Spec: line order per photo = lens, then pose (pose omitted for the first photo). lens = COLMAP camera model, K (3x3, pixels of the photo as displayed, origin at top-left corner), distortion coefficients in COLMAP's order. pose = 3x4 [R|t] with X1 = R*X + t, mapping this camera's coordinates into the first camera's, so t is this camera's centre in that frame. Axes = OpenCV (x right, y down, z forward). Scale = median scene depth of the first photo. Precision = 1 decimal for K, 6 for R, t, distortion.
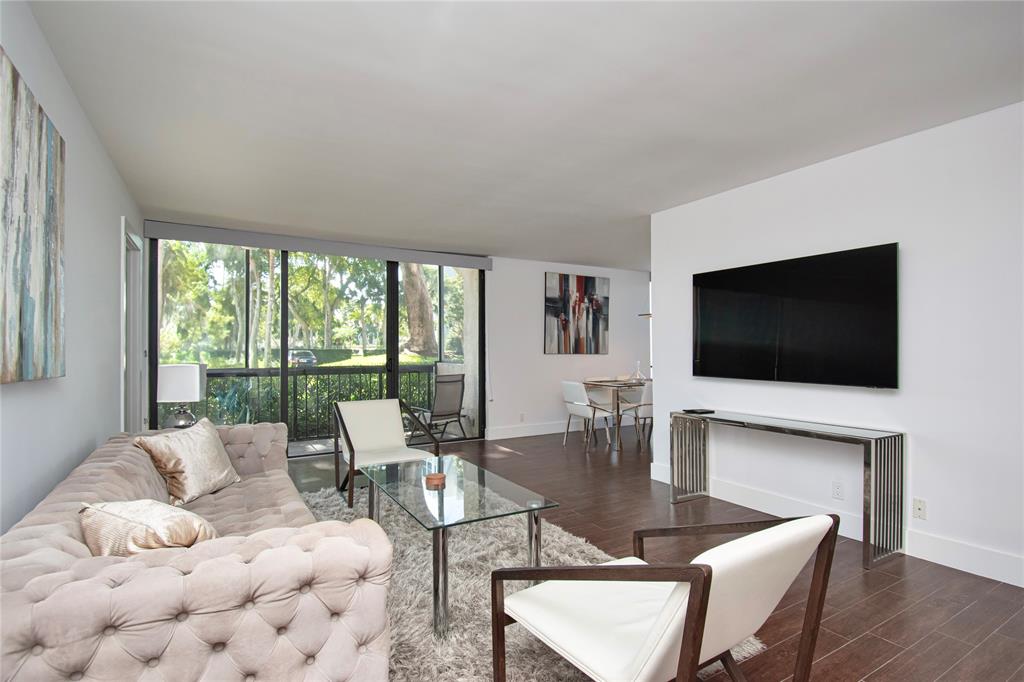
lens RADIAL K [[506.6, 0, 512.0], [0, 506.6, 341.0], [0, 0, 1]] dist [-0.000006, -0.001034]
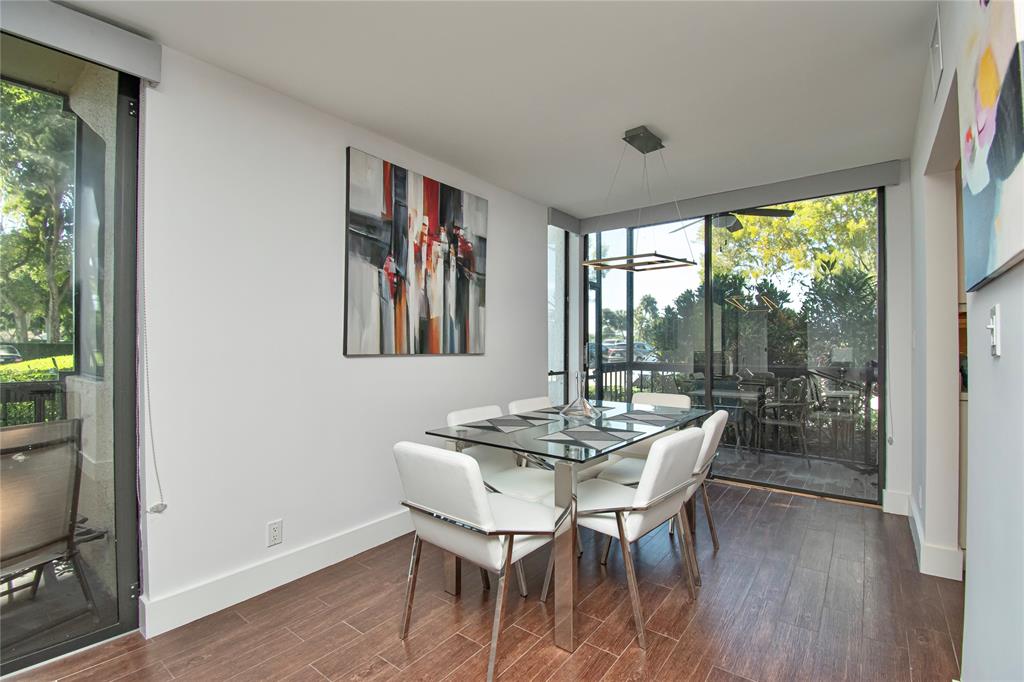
lens RADIAL K [[466.0, 0, 512.0], [0, 466.0, 341.0], [0, 0, 1]] dist [0.000618, -0.022244]
pose [[0.926430, 0.006846, 0.376404, 0.048819], [-0.010880, 0.999904, 0.008591, 0.009276], [-0.376309, -0.012055, 0.926416, 0.615815]]
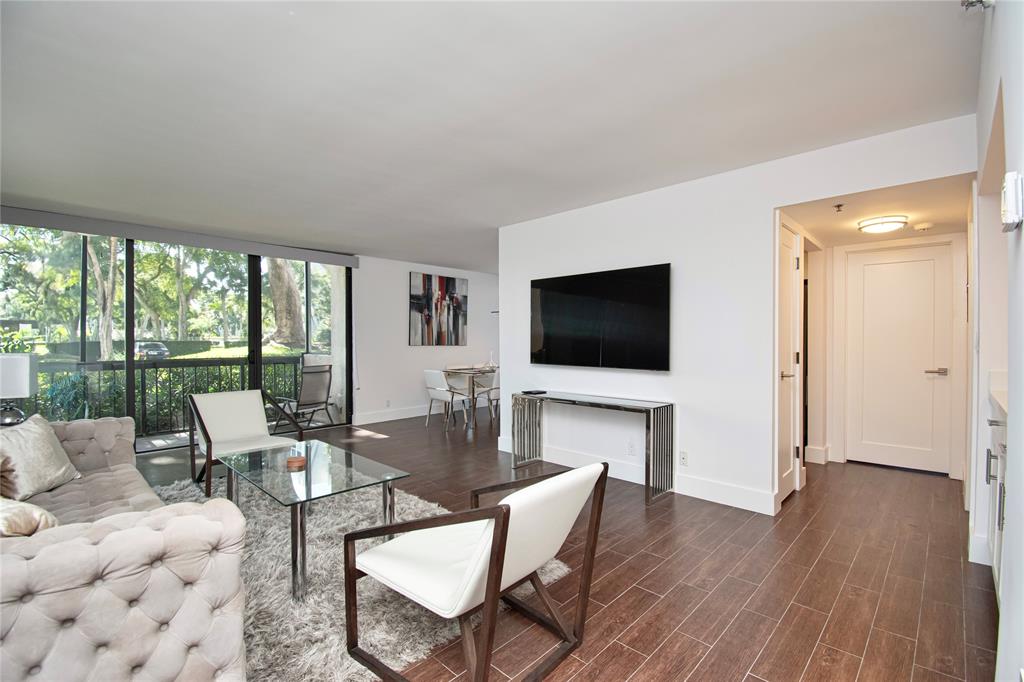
lens RADIAL K [[456.1, 0, 517.0], [0, 456.1, 340.9], [0, 0, 1]] dist [0.013844, -0.020780]
pose [[0.960374, 0.000055, 0.278715, 0.011922], [-0.004792, 0.999855, 0.016317, -0.002151], [-0.278674, -0.017006, 0.960235, -0.027414]]
